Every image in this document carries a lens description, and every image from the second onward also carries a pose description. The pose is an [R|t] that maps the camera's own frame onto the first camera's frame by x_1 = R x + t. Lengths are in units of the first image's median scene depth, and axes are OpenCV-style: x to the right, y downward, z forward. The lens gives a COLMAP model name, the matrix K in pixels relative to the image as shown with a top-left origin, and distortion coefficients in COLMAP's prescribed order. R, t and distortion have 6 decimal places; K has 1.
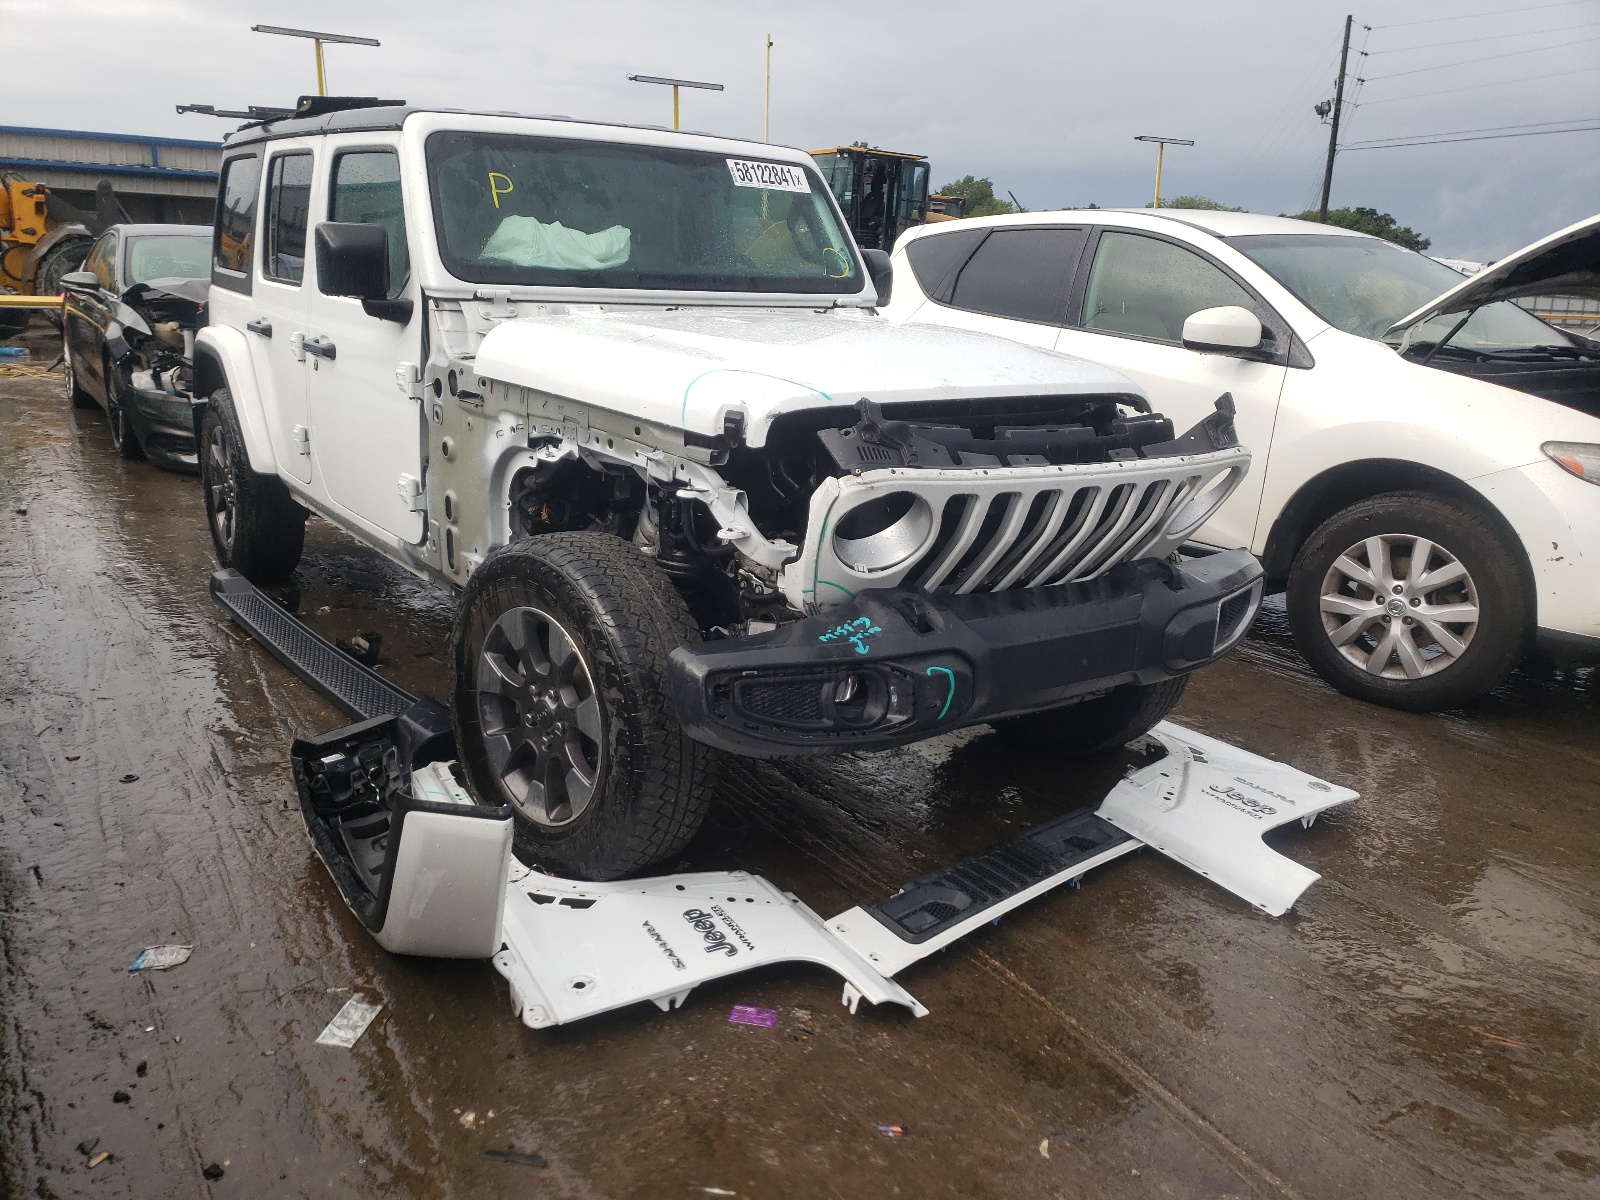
lens RADIAL K [[1203.9, 0, 814.0], [0, 1203.9, 600.0], [0, 0, 1]] dist [0.048046, -0.235822]
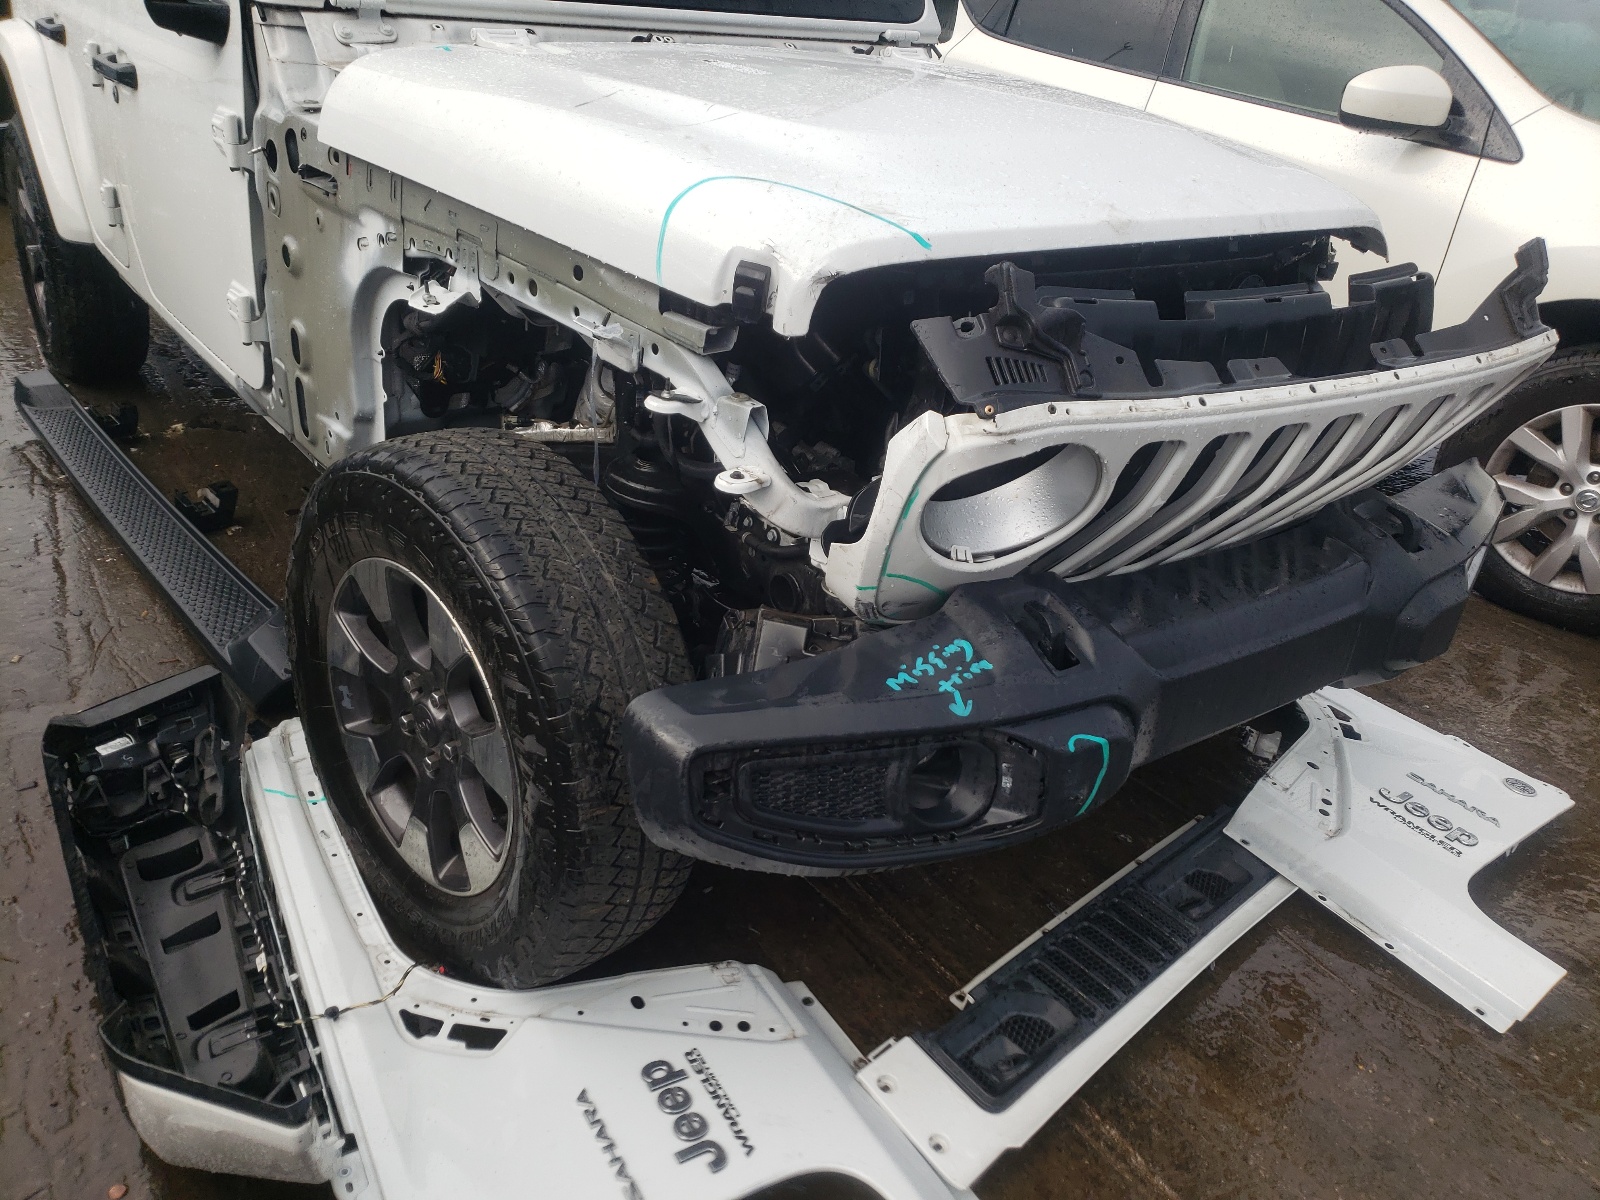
lens RADIAL K [[1240.2, 0, 800.0], [0, 1240.2, 600.0], [0, 0, 1]] dist [-0.014507, 0.001233]
pose [[0.998867, 0.042255, 0.021909, -0.046111], [-0.045809, 0.978428, 0.201444, -0.110422], [-0.012925, -0.202219, 0.979255, 0.381645]]
